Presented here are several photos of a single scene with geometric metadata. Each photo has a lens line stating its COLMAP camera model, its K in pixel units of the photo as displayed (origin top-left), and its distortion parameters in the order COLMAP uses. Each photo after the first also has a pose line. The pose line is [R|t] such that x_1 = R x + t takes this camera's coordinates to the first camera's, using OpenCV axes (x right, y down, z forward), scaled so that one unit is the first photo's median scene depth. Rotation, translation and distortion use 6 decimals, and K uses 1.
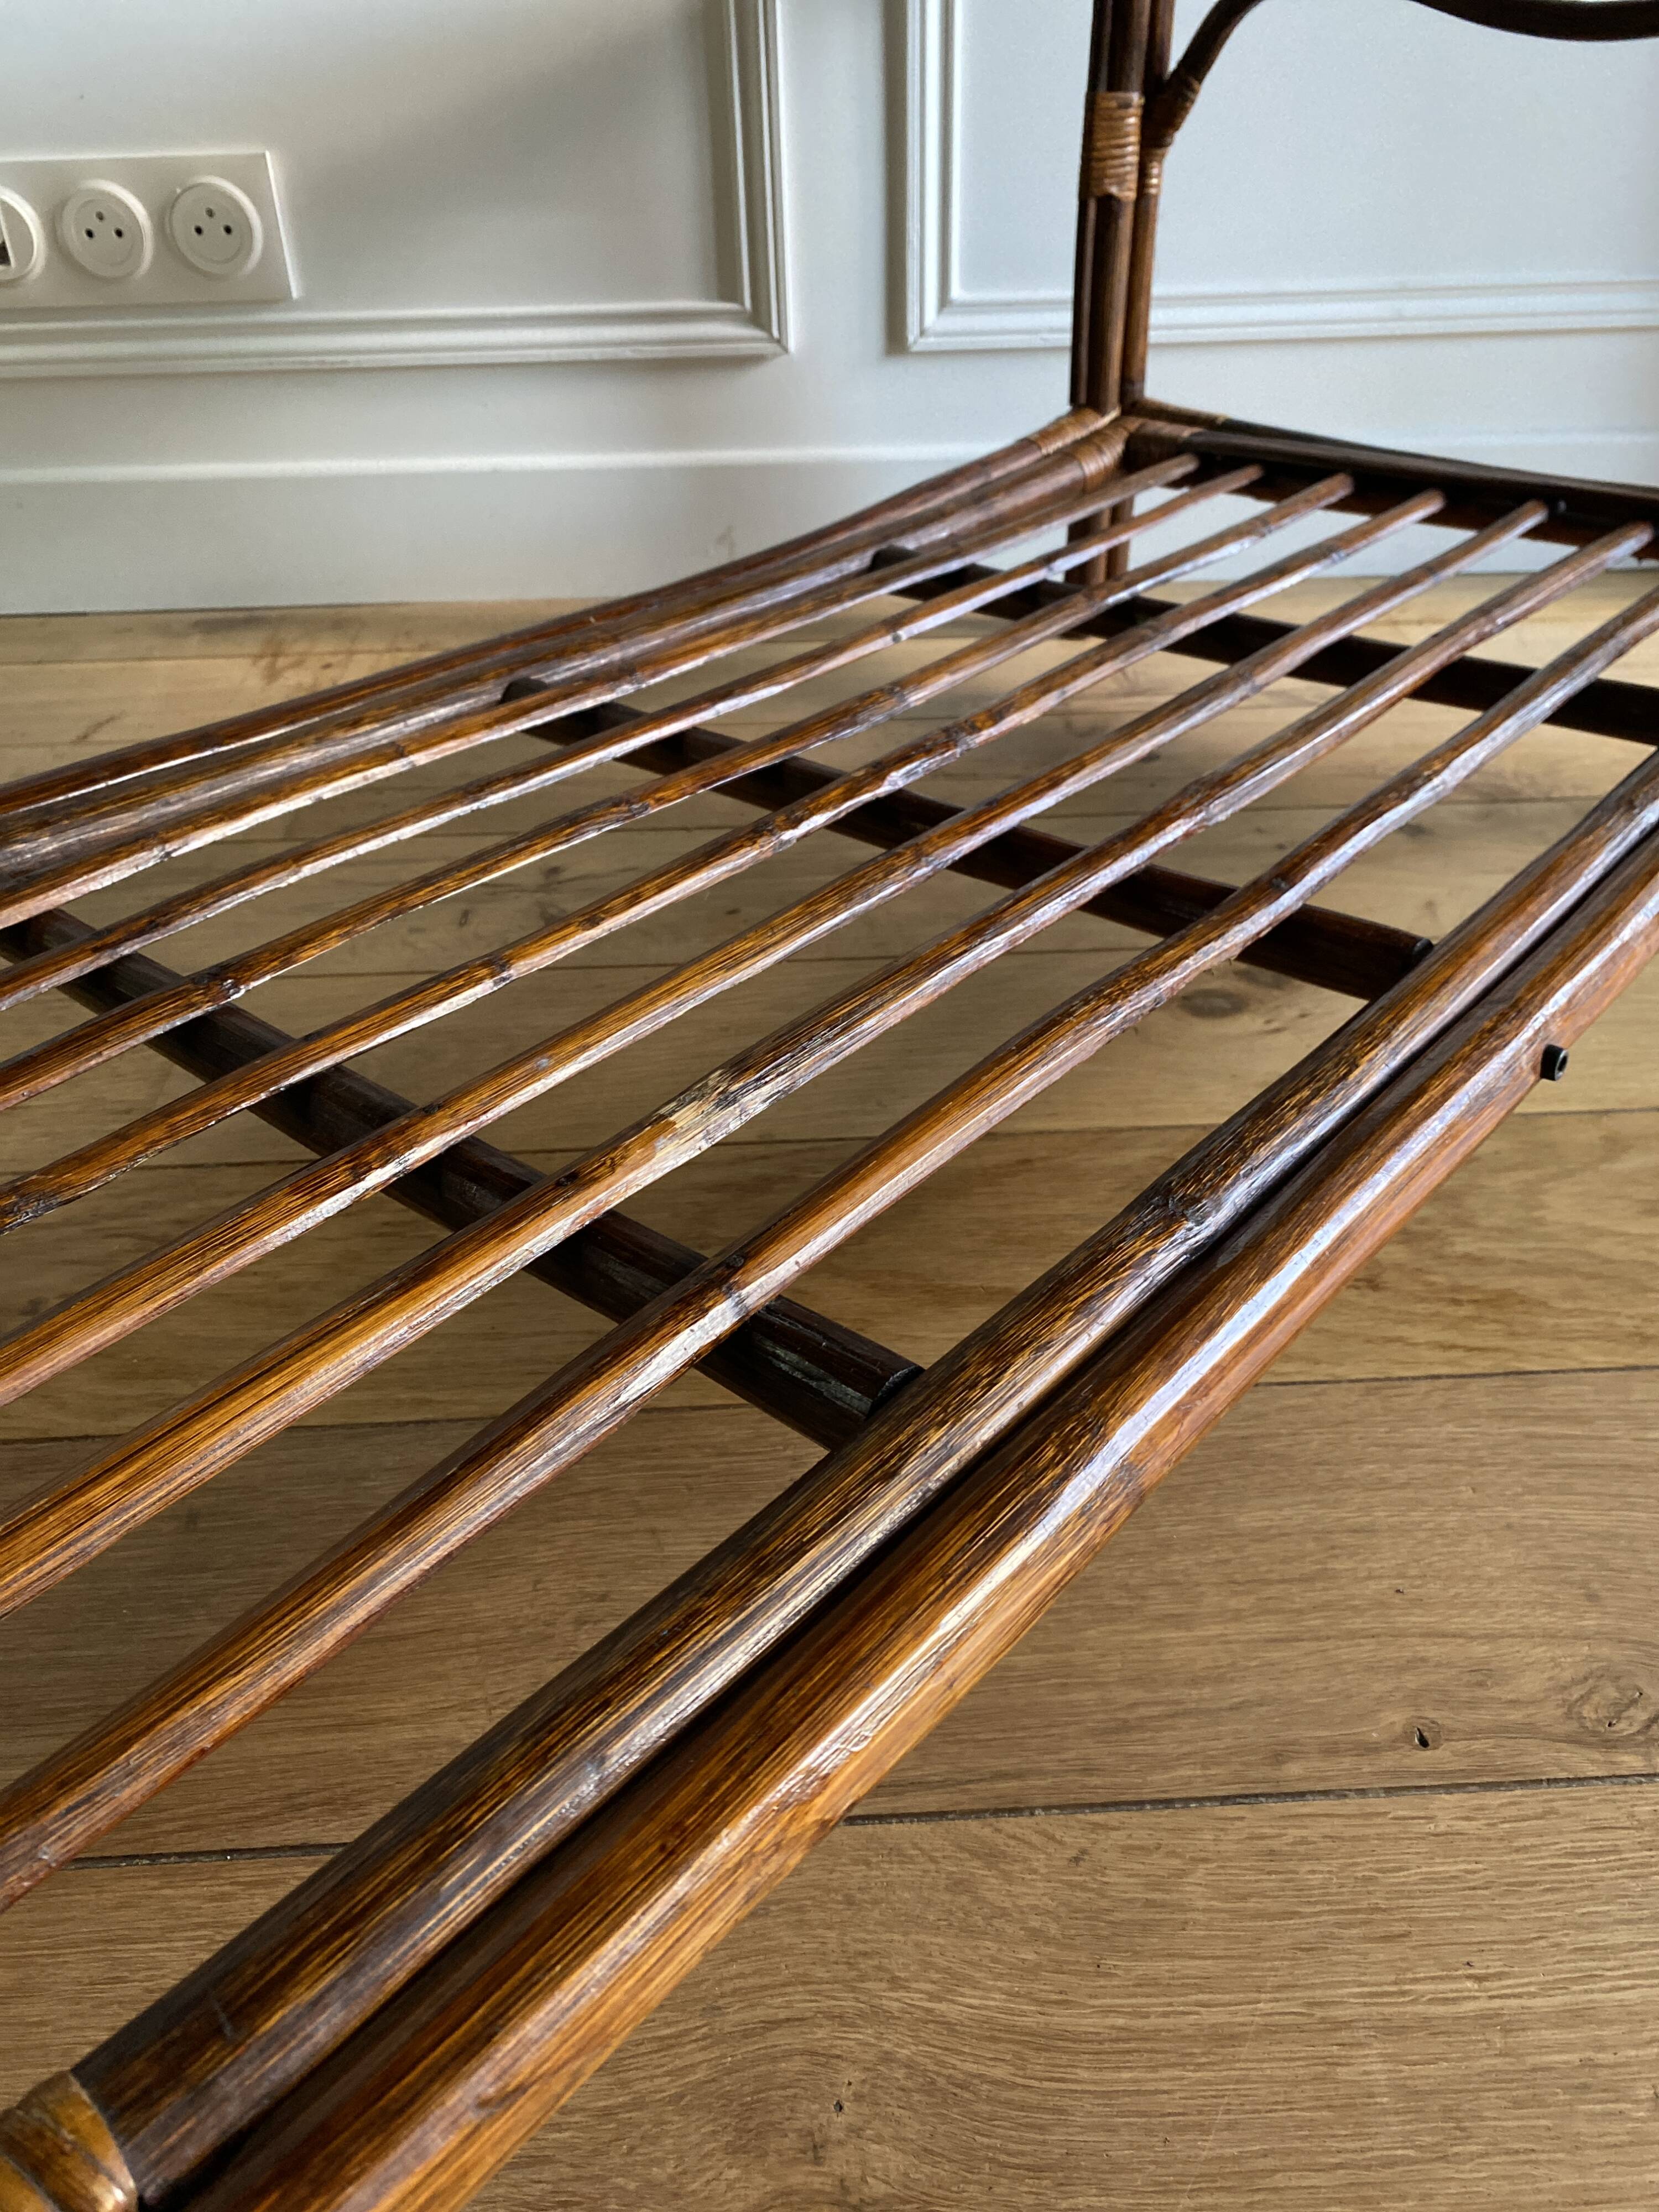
lens RADIAL K [[1686.9, 0, 844.6], [0, 1686.9, 1115.4], [0, 0, 1]] dist [0.022883, -0.018001]
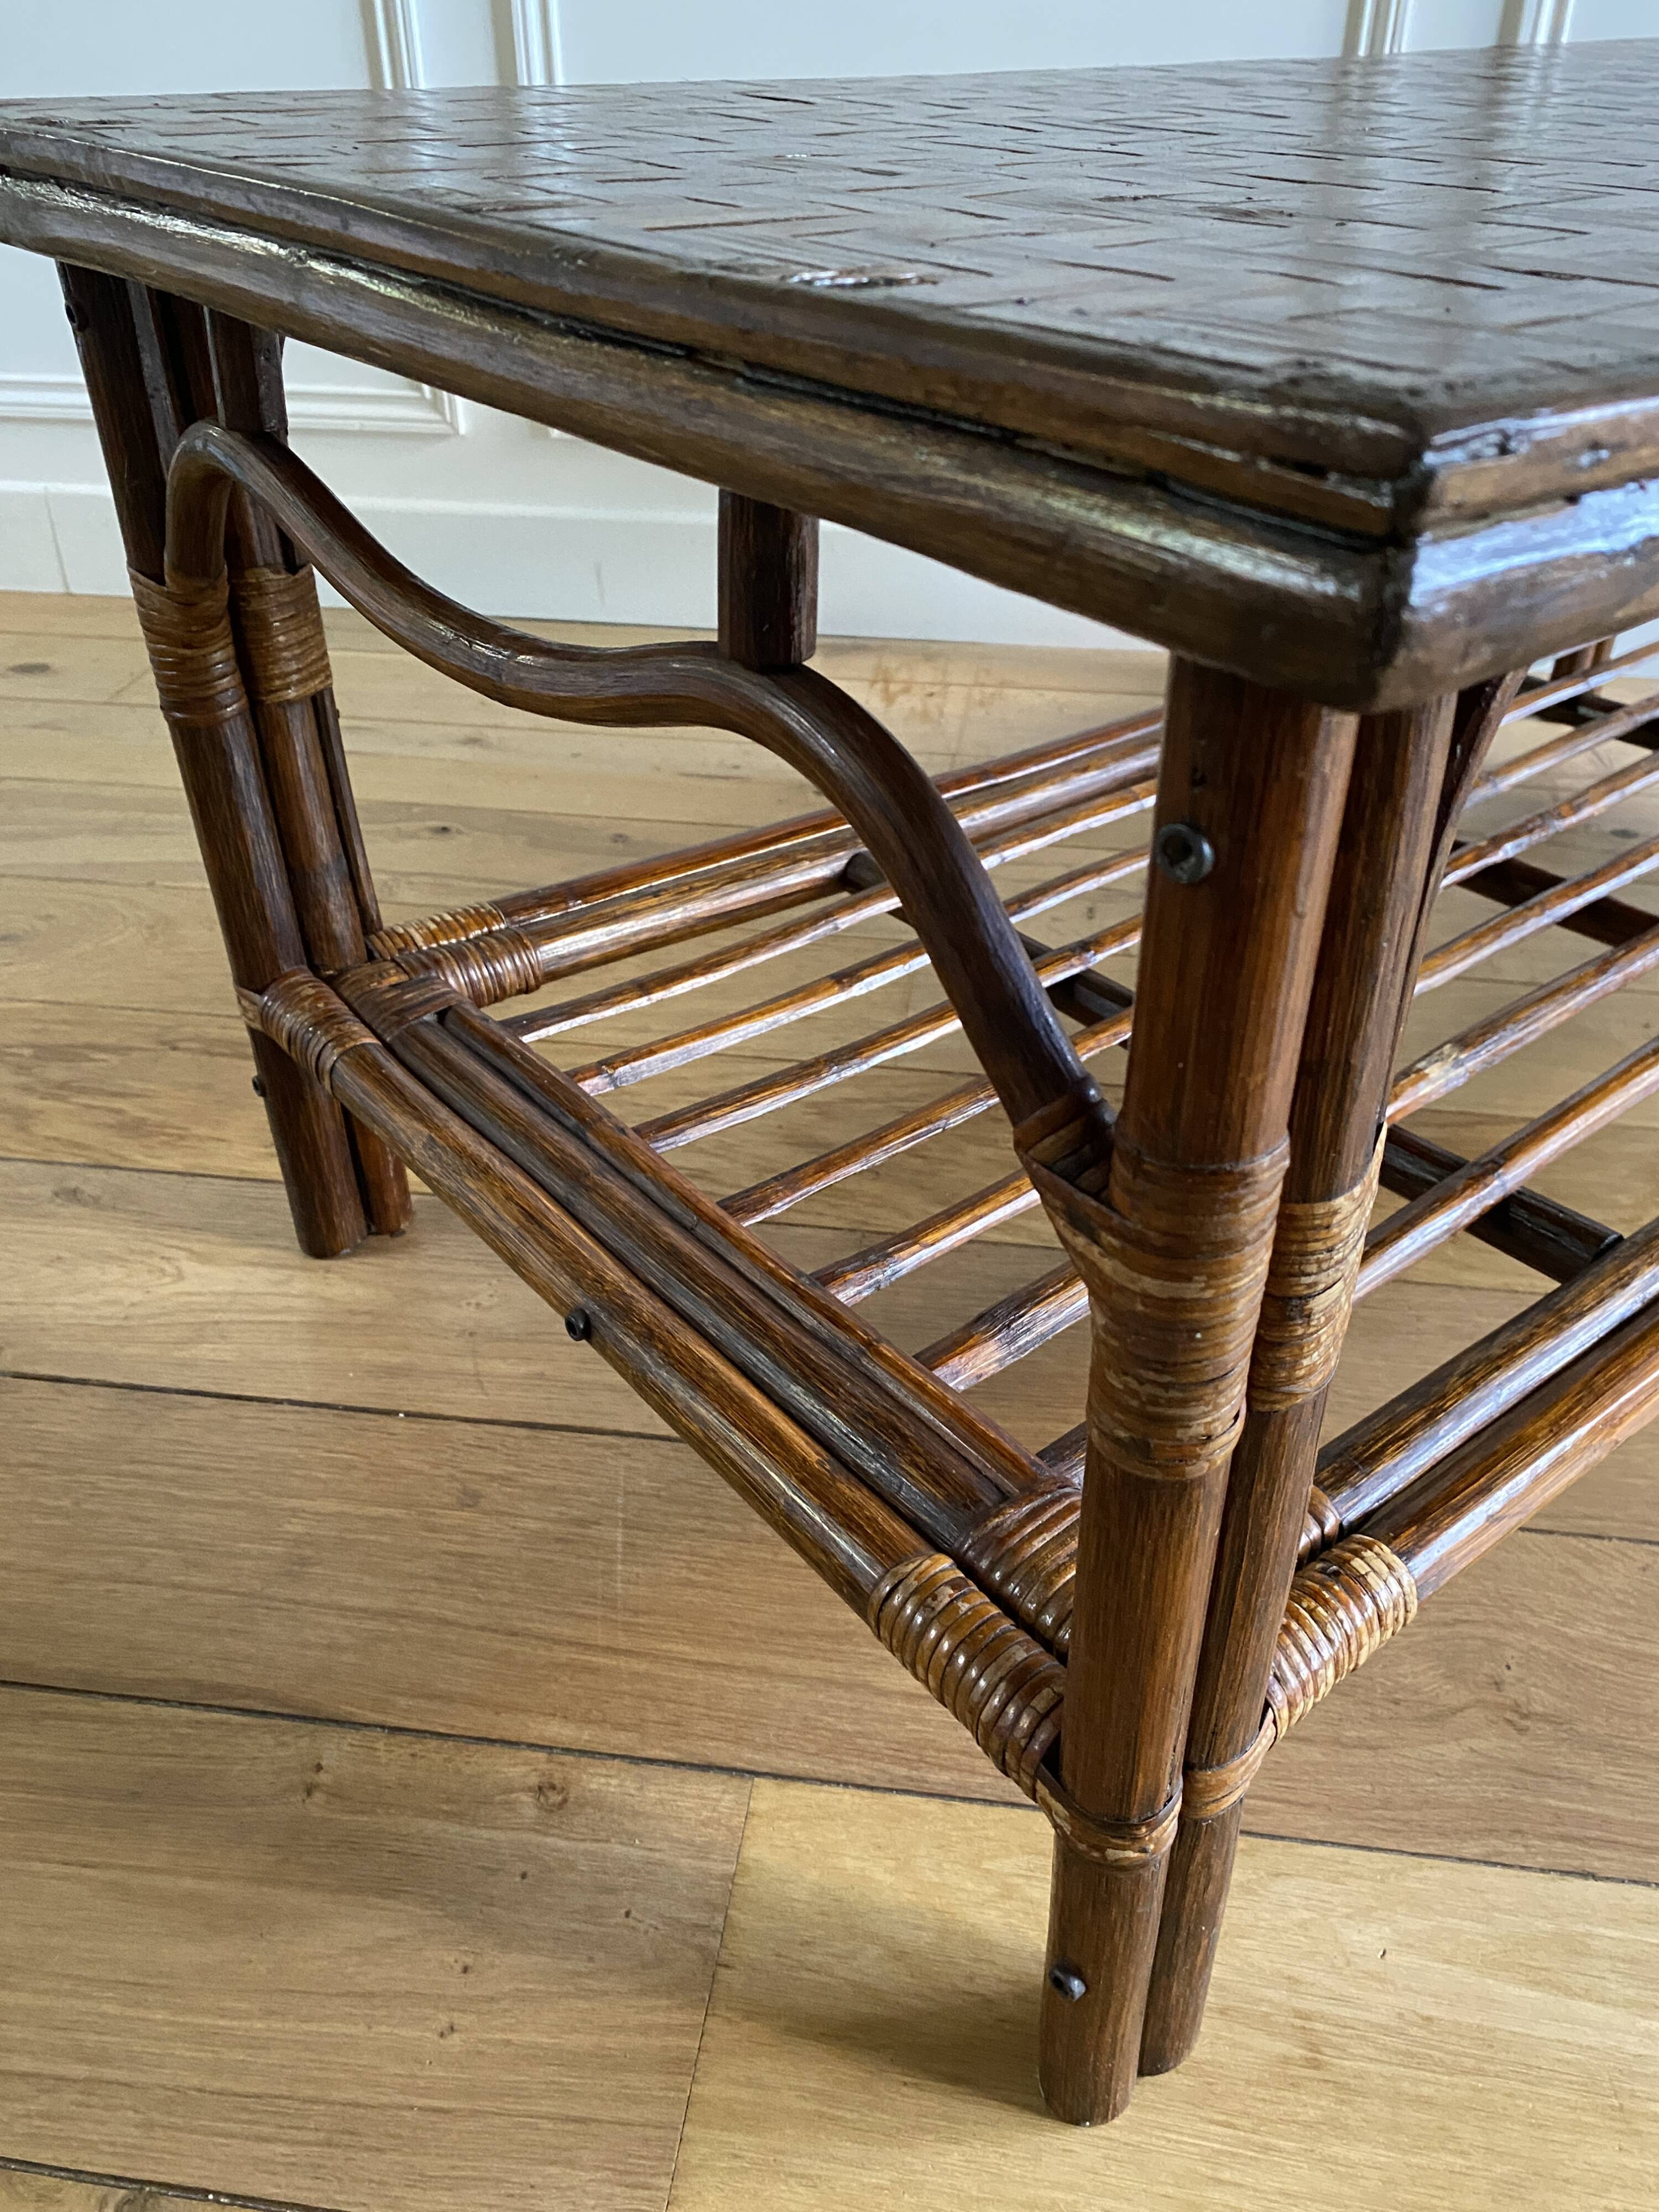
lens RADIAL K [[1686.9, 0, 858.5], [0, 1686.9, 1113.0], [0, 0, 1]] dist [0.022883, -0.018001]
pose [[0.983997, 0.124340, -0.127627, -0.384474], [-0.123350, 0.992240, 0.015665, 0.075342], [0.128585, 0.000329, 0.991698, -0.581494]]
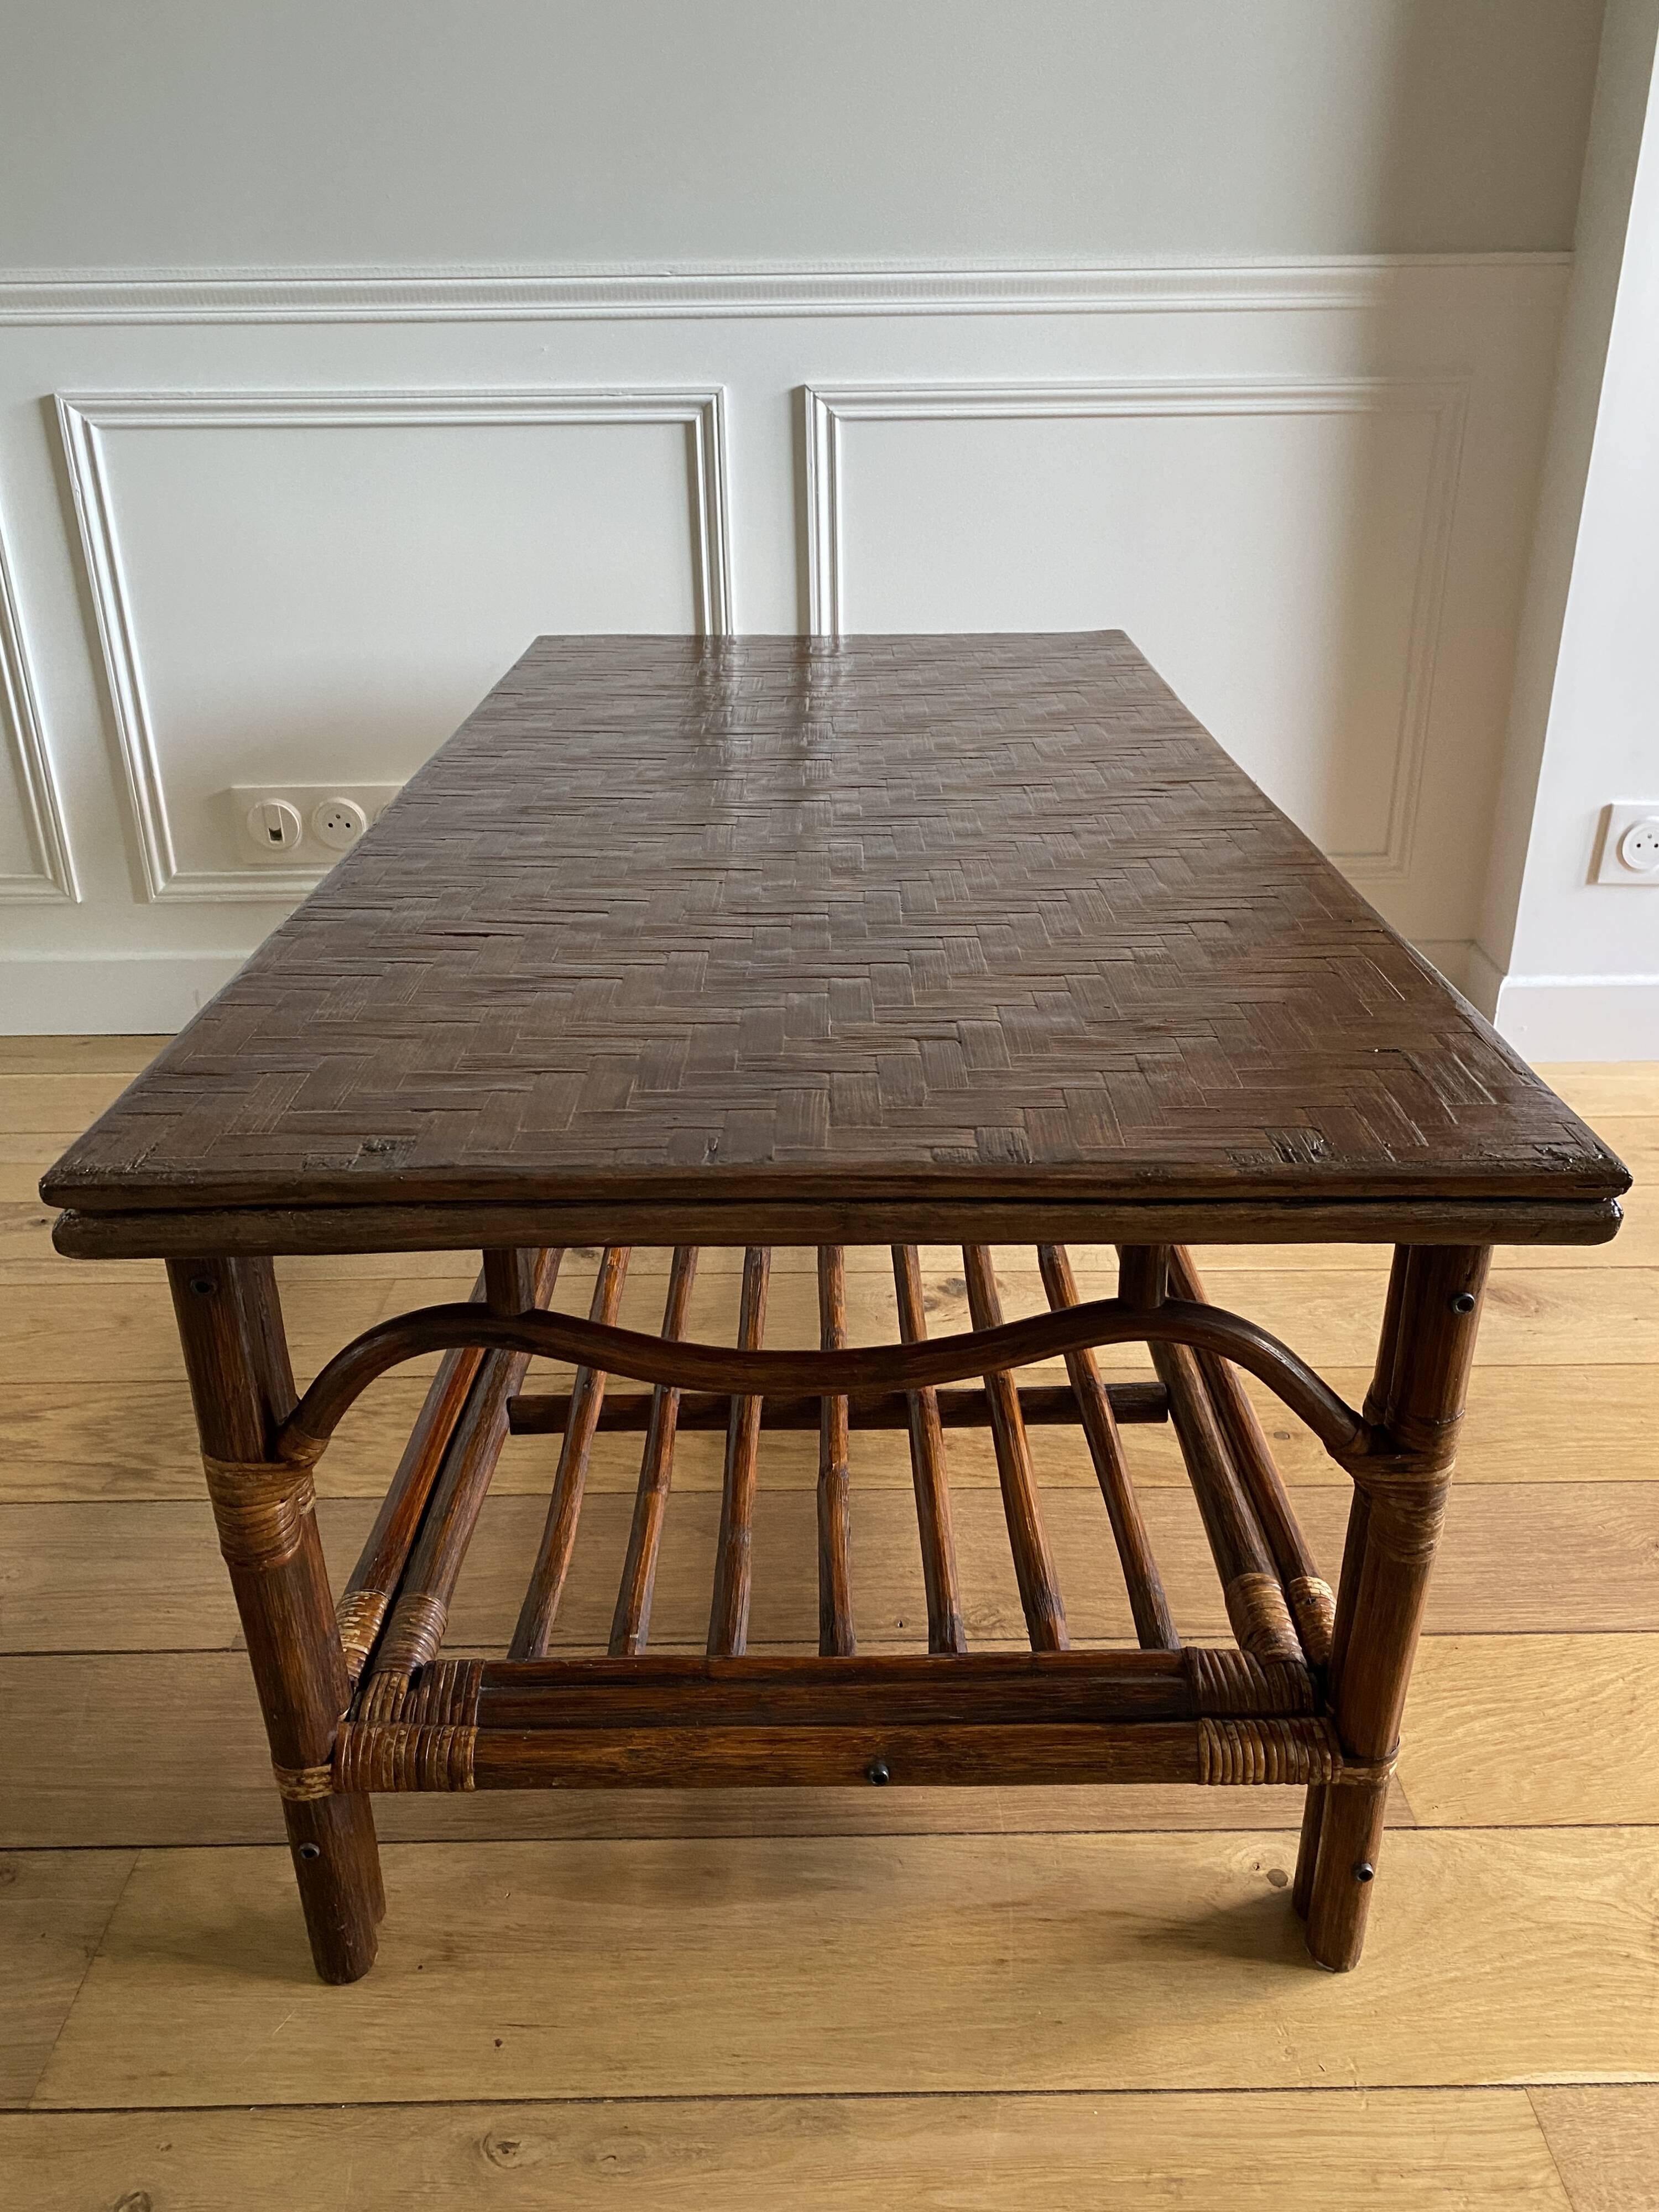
lens RADIAL K [[1686.9, 0, 848.3], [0, 1686.9, 1094.3], [0, 0, 1]] dist [0.022883, -0.018001]
pose [[0.999303, 0.026392, -0.026387, 0.293579], [-0.030296, 0.986557, -0.160583, 0.008912], [0.021795, 0.161270, 0.986670, -1.440104]]
